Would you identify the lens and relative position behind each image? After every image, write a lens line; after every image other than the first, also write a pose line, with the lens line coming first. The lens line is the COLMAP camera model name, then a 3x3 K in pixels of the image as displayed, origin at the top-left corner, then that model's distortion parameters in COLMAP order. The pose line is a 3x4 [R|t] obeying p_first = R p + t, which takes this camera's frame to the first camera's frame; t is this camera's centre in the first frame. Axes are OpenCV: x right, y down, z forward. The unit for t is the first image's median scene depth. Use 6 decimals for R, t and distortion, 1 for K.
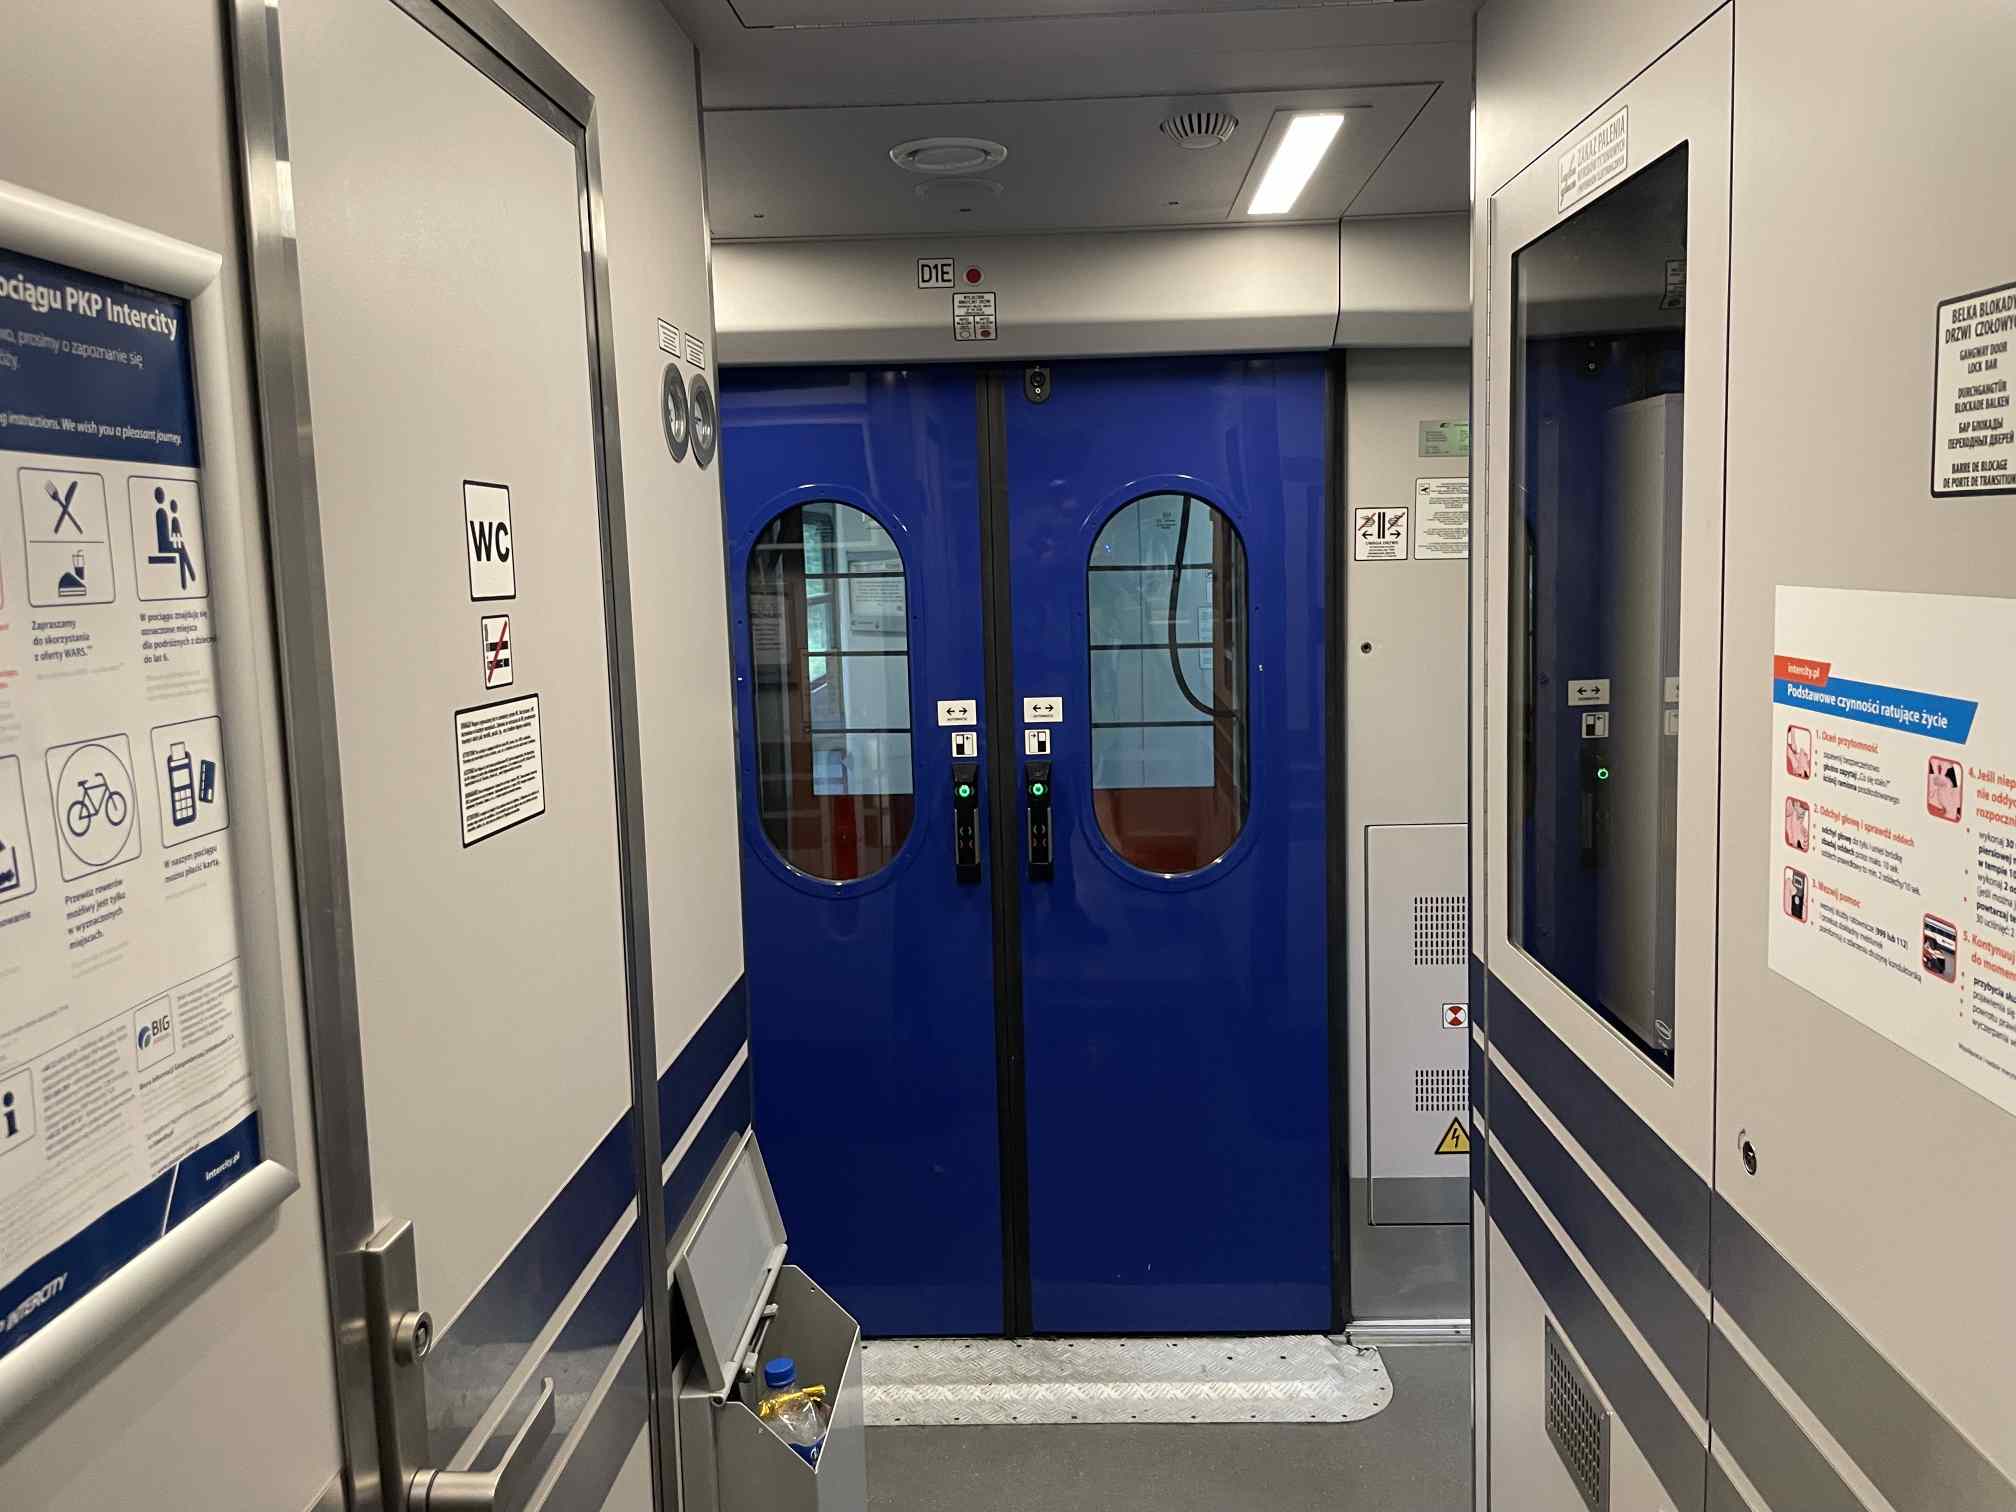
lens RADIAL K [[1539.1, 0, 1009.5], [0, 1539.1, 749.6], [0, 0, 1]] dist [0.000126, 0.000053]
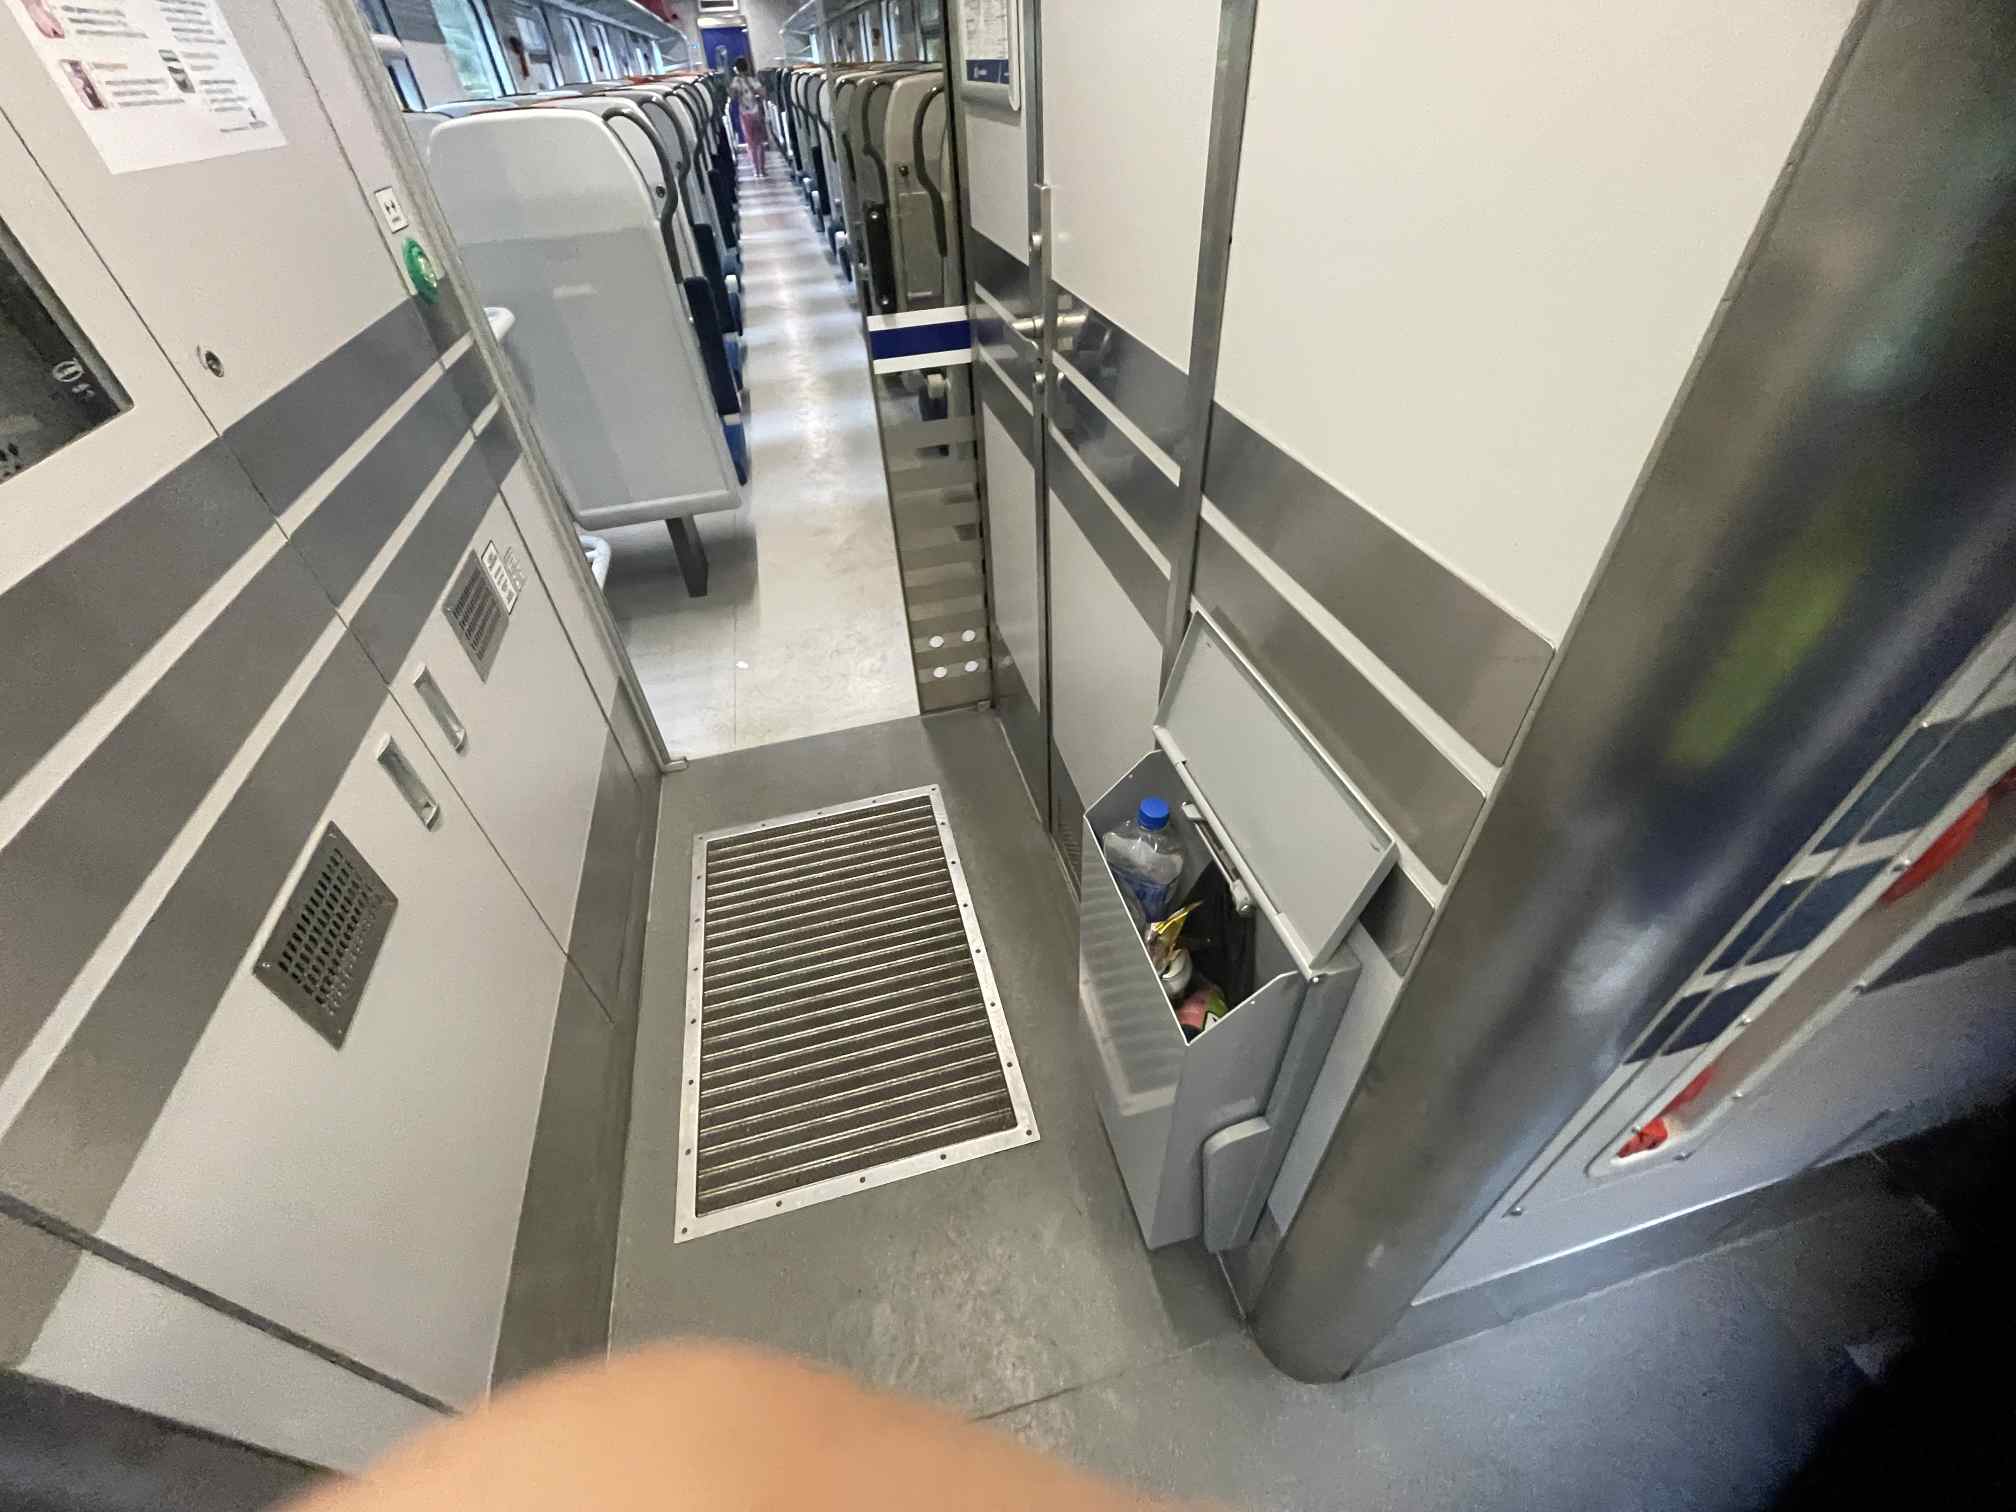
lens RADIAL K [[815.6, 0, 1001.4], [0, 815.6, 758.4], [0, 0, 1]] dist [-0.001245, -0.000498]
pose [[-0.955443, 0.246574, -0.162263, 0.026100], [0.043272, 0.660783, 0.749328, -0.010339], [0.291985, 0.708919, -0.642011, 2.109595]]
